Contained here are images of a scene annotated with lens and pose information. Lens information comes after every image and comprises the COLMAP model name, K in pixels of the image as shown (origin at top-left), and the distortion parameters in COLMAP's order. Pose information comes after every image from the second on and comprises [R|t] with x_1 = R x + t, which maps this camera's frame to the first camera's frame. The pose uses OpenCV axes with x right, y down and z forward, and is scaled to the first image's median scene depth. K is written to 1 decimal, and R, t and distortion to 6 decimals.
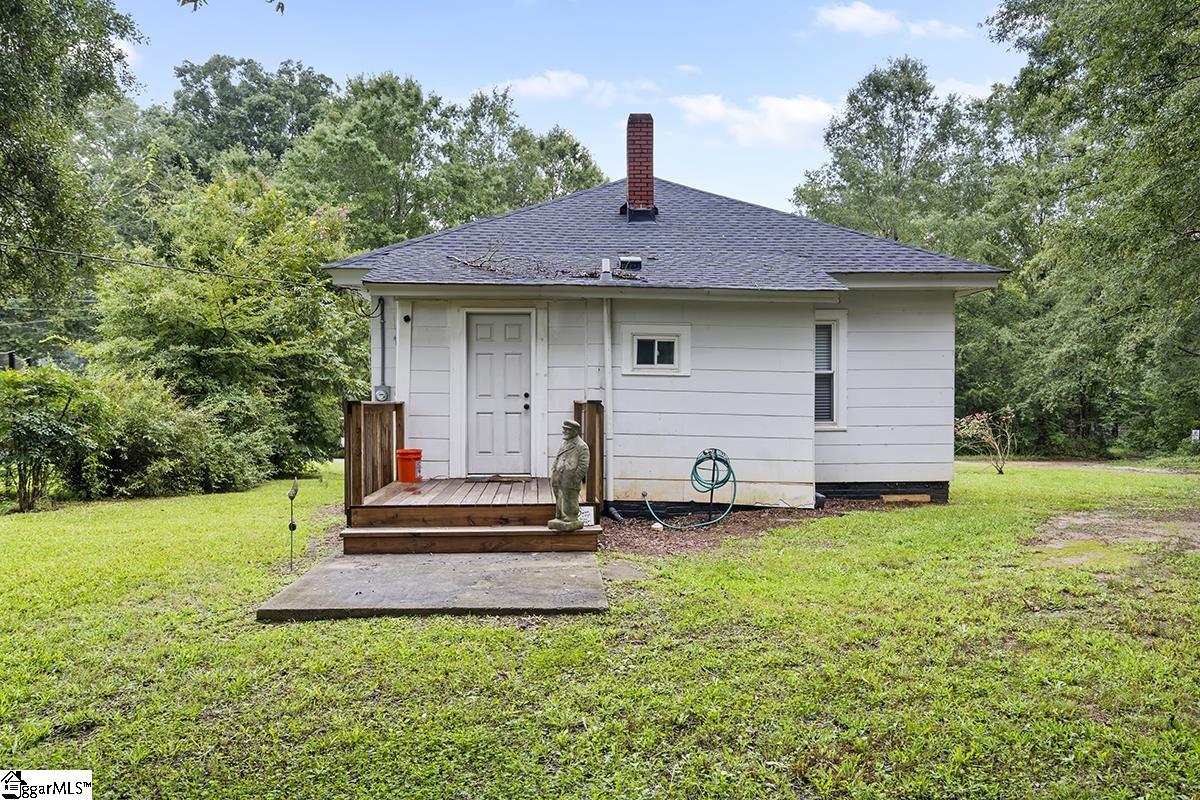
lens RADIAL K [[901.6, 0, 600.0], [0, 901.6, 400.0], [0, 0, 1]] dist [-0.001195, -0.000251]
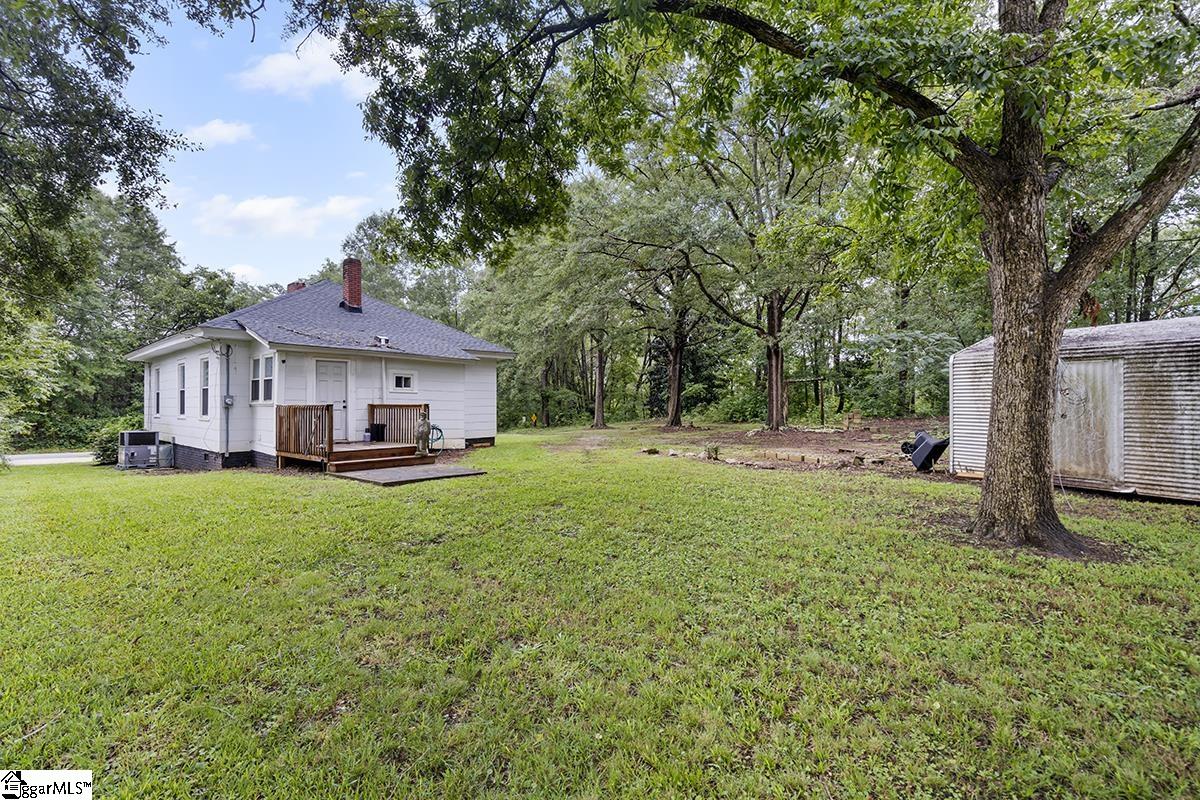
lens RADIAL K [[547.8, 0, 597.7], [0, 547.8, 385.2], [0, 0, 1]] dist [-0.001765, -0.000265]
pose [[0.728468, 0.024468, 0.684642, -0.511149], [-0.001209, 0.999406, -0.034432, 0.000206], [-0.685079, 0.024255, 0.728065, -0.303650]]
